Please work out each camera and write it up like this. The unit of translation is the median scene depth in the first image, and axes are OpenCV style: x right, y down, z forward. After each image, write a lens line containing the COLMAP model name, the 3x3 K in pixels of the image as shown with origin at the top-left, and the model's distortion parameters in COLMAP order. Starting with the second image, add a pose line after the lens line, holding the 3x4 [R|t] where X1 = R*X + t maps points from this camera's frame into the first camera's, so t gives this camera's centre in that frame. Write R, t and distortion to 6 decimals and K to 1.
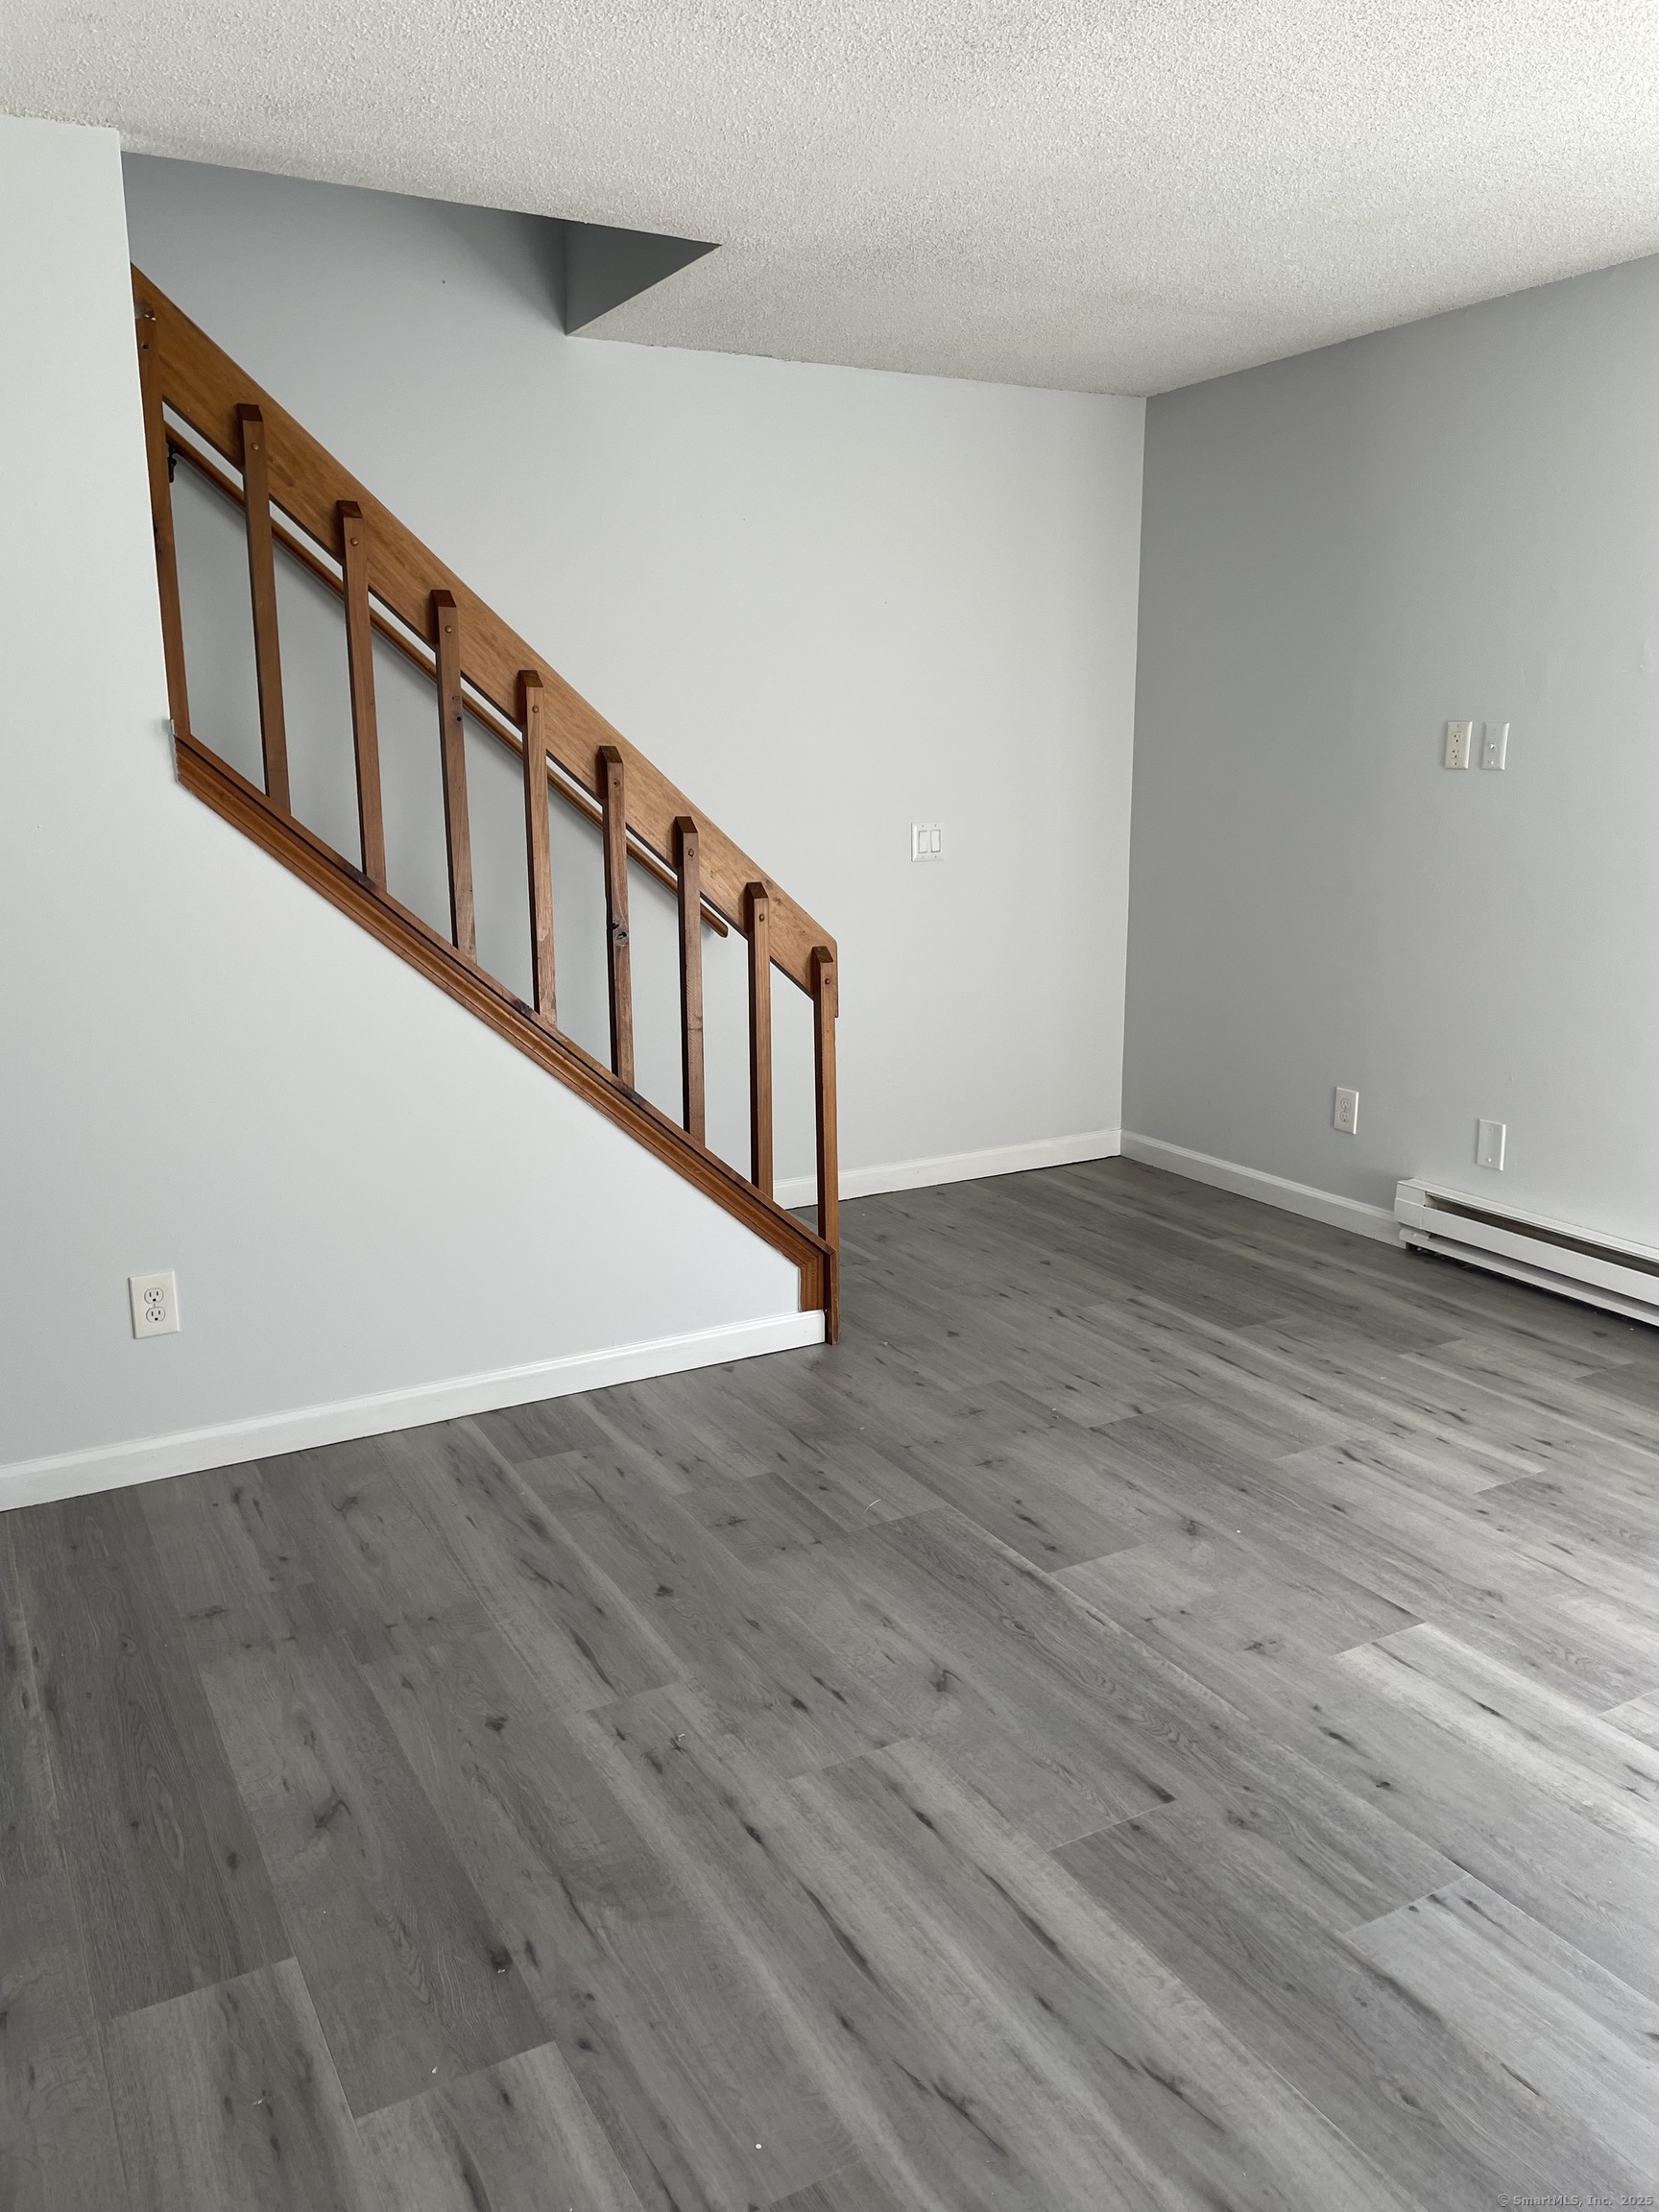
lens RADIAL K [[1670.8, 0, 829.6], [0, 1670.8, 1105.7], [0, 0, 1]] dist [0.000095, -0.018678]
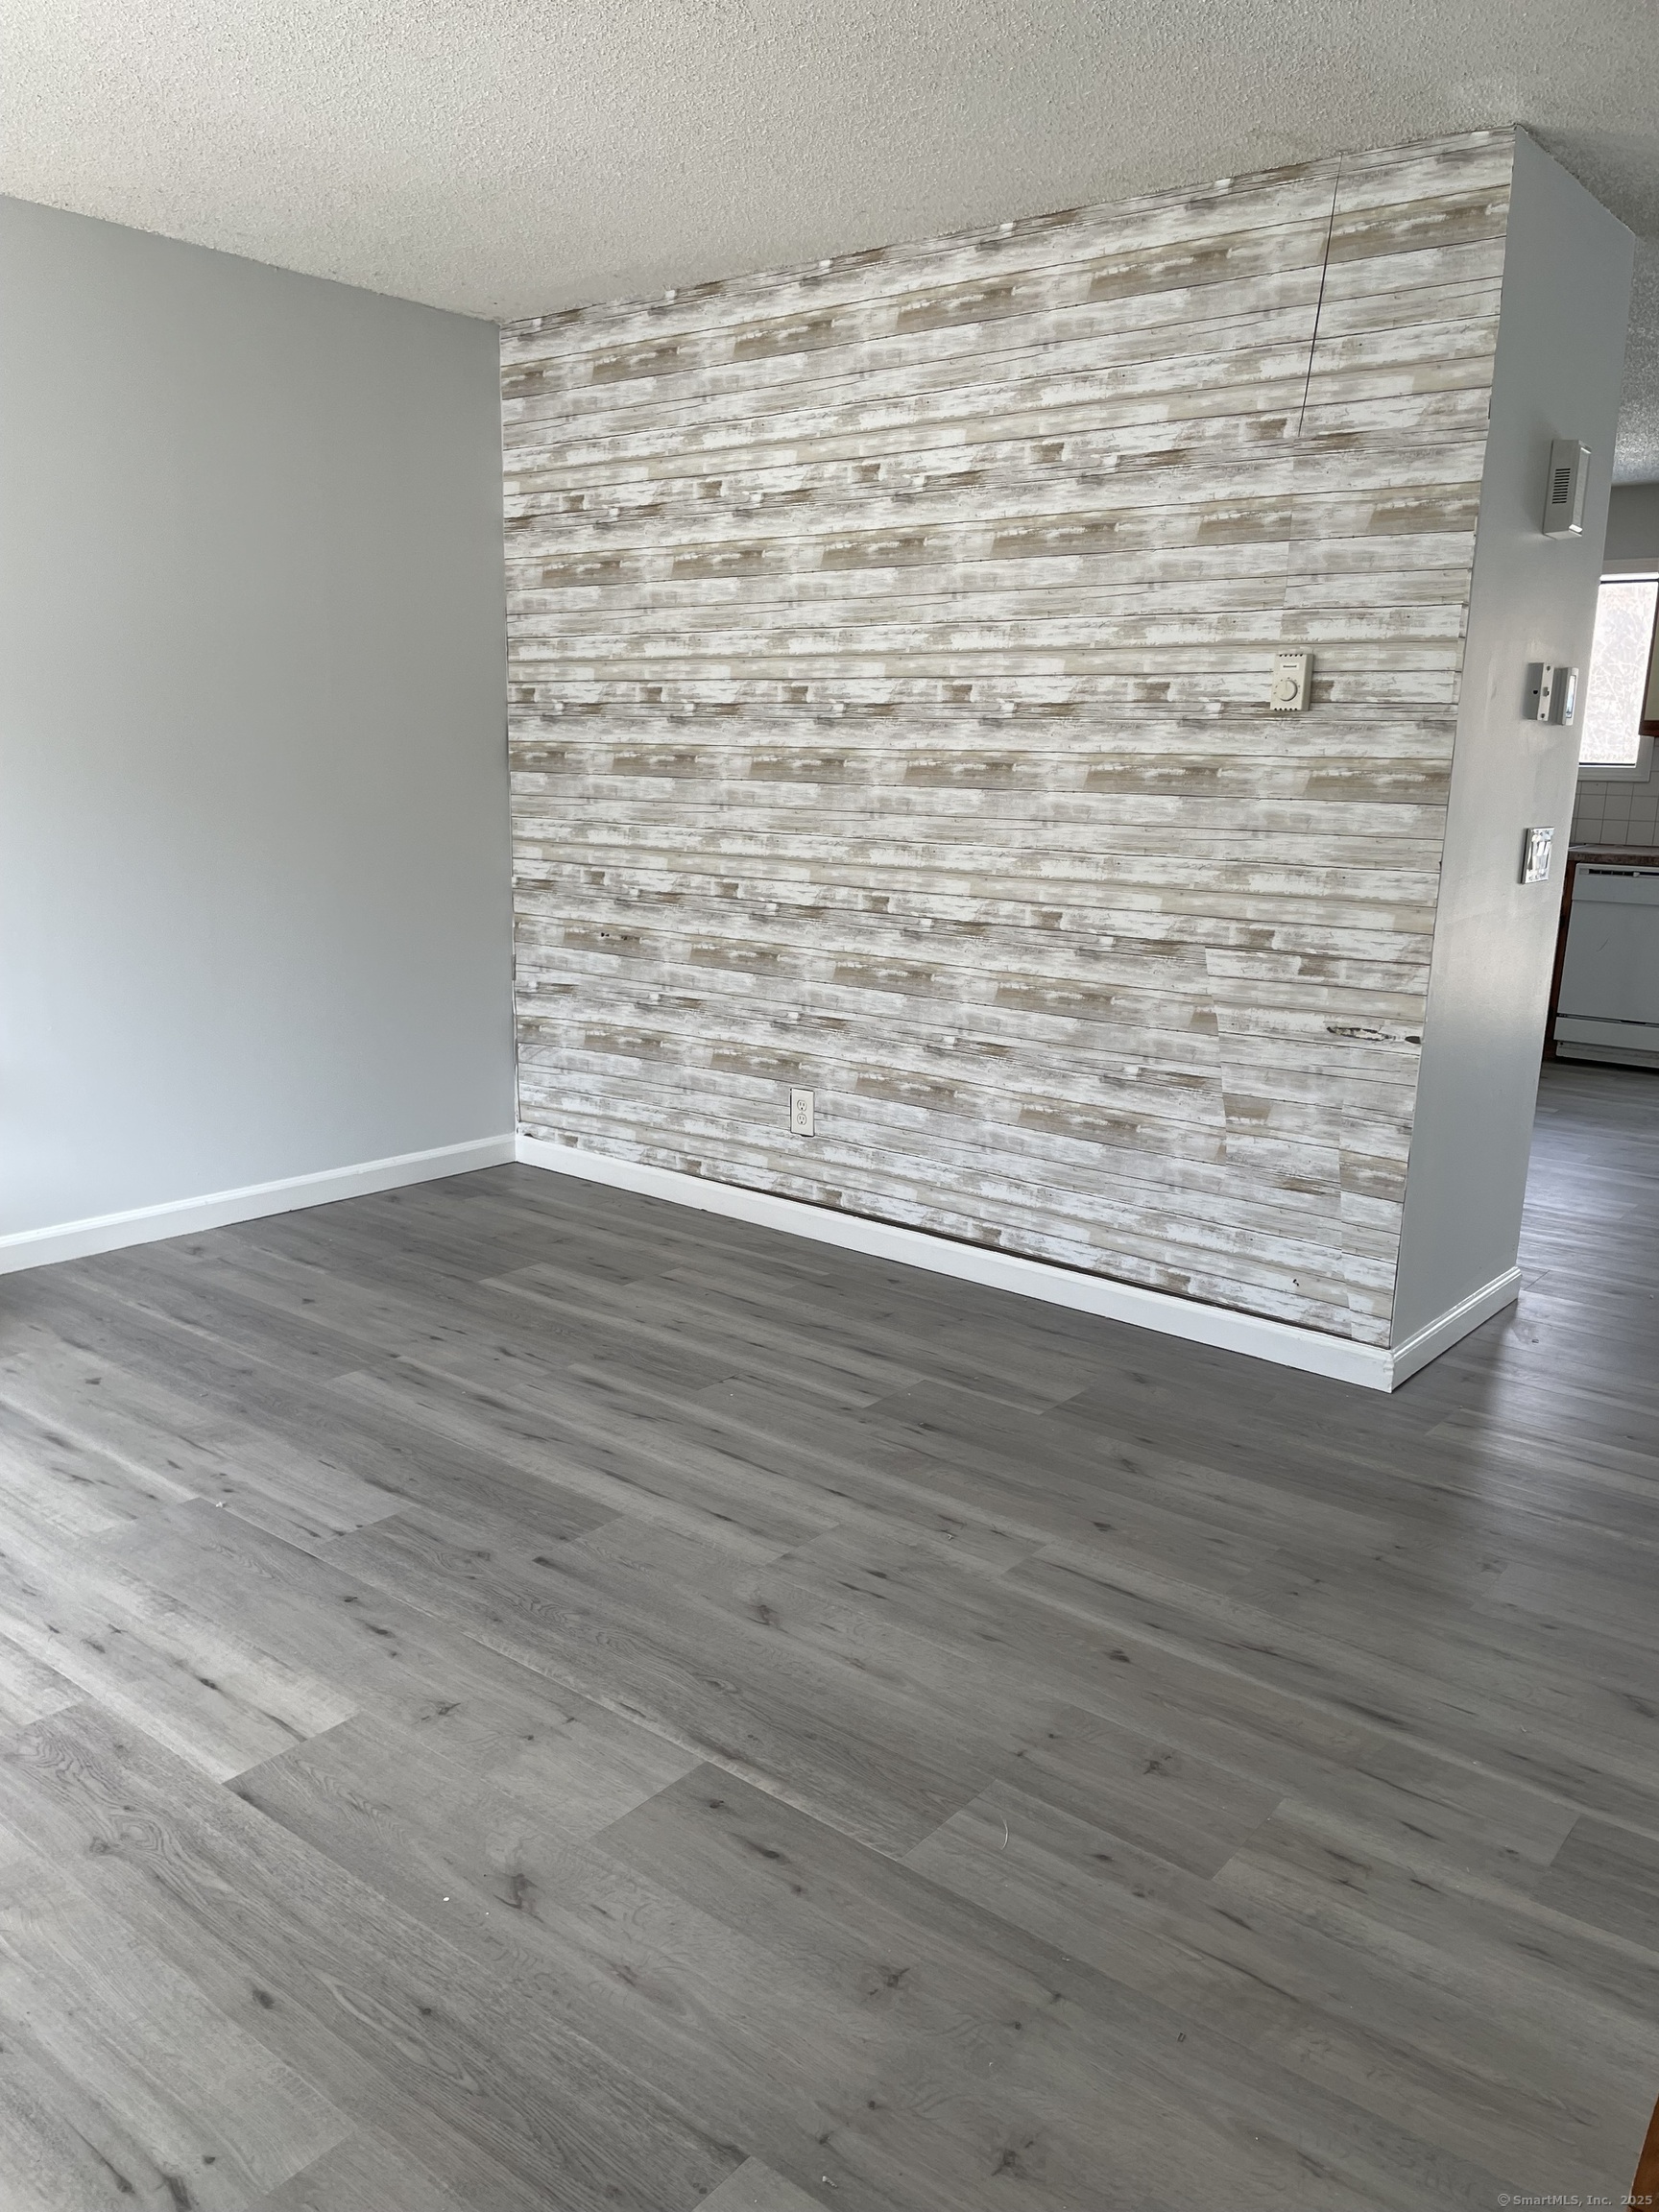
lens RADIAL K [[1670.8, 0, 829.2], [0, 1670.8, 1112.0], [0, 0, 1]] dist [0.000095, -0.018678]
pose [[-0.925620, 0.065944, -0.372665, 0.383255], [-0.094283, 0.913475, 0.395821, -0.332025], [0.366522, 0.401515, -0.839313, 1.719616]]
